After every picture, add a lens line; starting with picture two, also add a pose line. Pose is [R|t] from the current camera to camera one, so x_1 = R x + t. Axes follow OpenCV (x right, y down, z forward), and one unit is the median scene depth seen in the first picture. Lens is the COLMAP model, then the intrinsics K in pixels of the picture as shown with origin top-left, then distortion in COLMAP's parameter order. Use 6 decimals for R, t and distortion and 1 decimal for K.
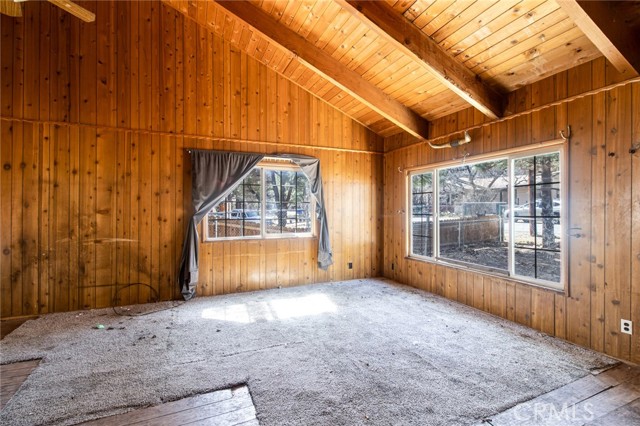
lens RADIAL K [[296.4, 0, 323.2], [0, 296.4, 210.3], [0, 0, 1]] dist [0.010520, -0.000119]
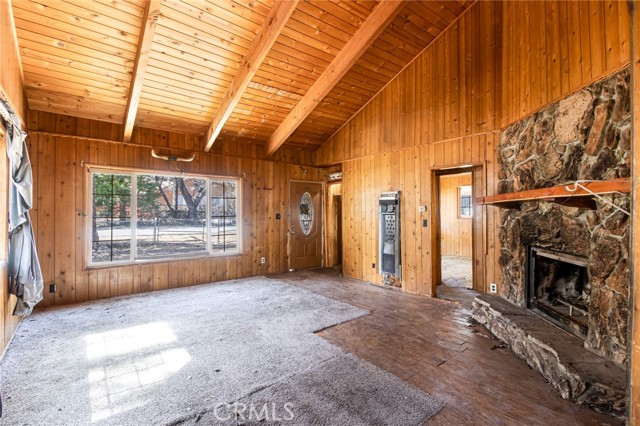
lens RADIAL K [[296.4, 0, 322.5], [0, 296.4, 209.6], [0, 0, 1]] dist [0.010520, -0.000119]
pose [[-0.265074, 0.008421, 0.964191, -1.054071], [0.001126, 0.999964, -0.008424, -0.002214], [-0.964227, -0.001147, -0.265074, 0.851104]]
